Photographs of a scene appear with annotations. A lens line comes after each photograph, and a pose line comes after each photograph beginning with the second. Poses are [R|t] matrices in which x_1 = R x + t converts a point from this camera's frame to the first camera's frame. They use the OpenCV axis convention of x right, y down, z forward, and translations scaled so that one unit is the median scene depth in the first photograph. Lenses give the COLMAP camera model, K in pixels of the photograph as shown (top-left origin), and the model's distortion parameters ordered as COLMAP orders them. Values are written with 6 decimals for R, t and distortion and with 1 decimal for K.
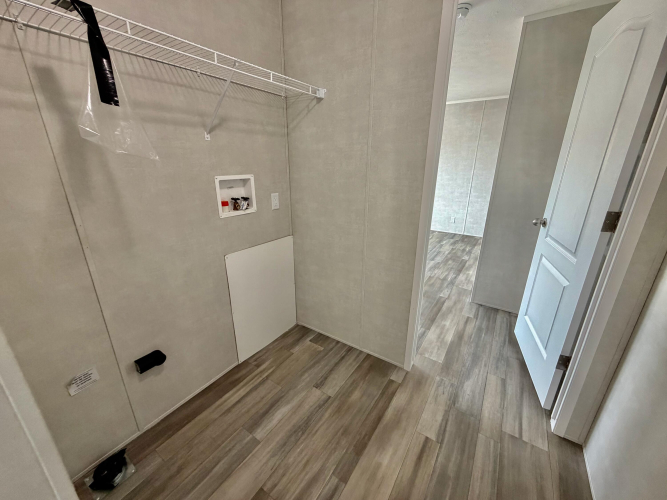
lens RADIAL K [[264.6, 0, 332.0], [0, 264.6, 250.2], [0, 0, 1]] dist [-0.001204, 0.000073]
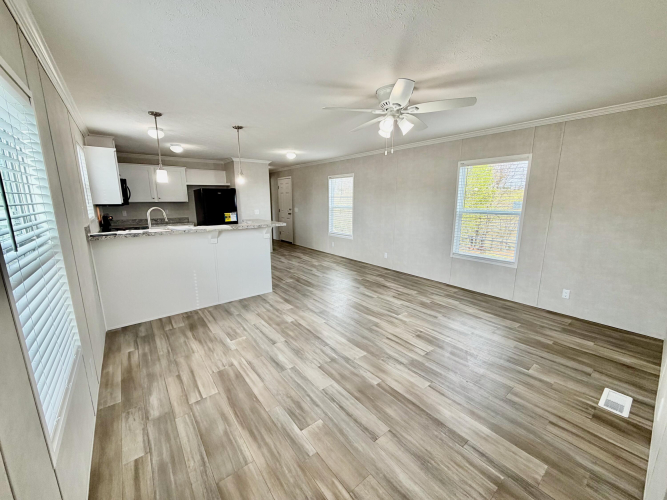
lens RADIAL K [[264.6, 0, 332.0], [0, 264.6, 250.2], [0, 0, 1]] dist [-0.001204, 0.000073]
pose [[0.307268, -0.188887, 0.932689, -0.953303], [0.304221, 0.948168, 0.091799, -0.290596], [-0.901685, 0.255537, 0.348805, 0.696856]]
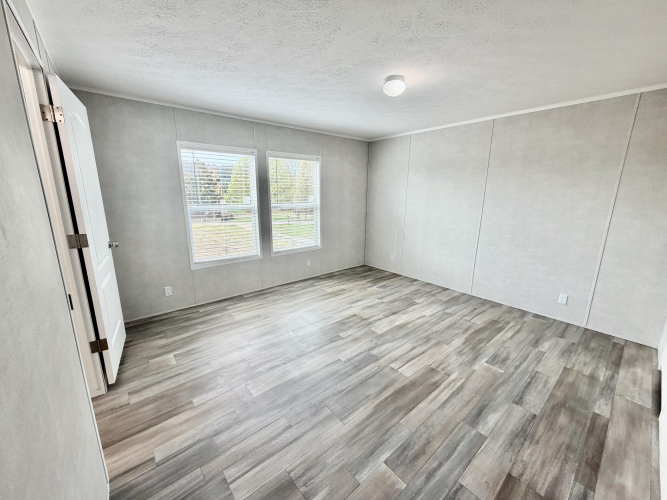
lens RADIAL K [[264.6, 0, 332.0], [0, 264.6, 250.2], [0, 0, 1]] dist [-0.001204, 0.000073]
pose [[0.962233, 0.060742, -0.265364, 0.643928], [-0.088703, 0.991548, -0.094679, 0.164904], [0.257371, 0.114642, 0.959488, -0.636952]]
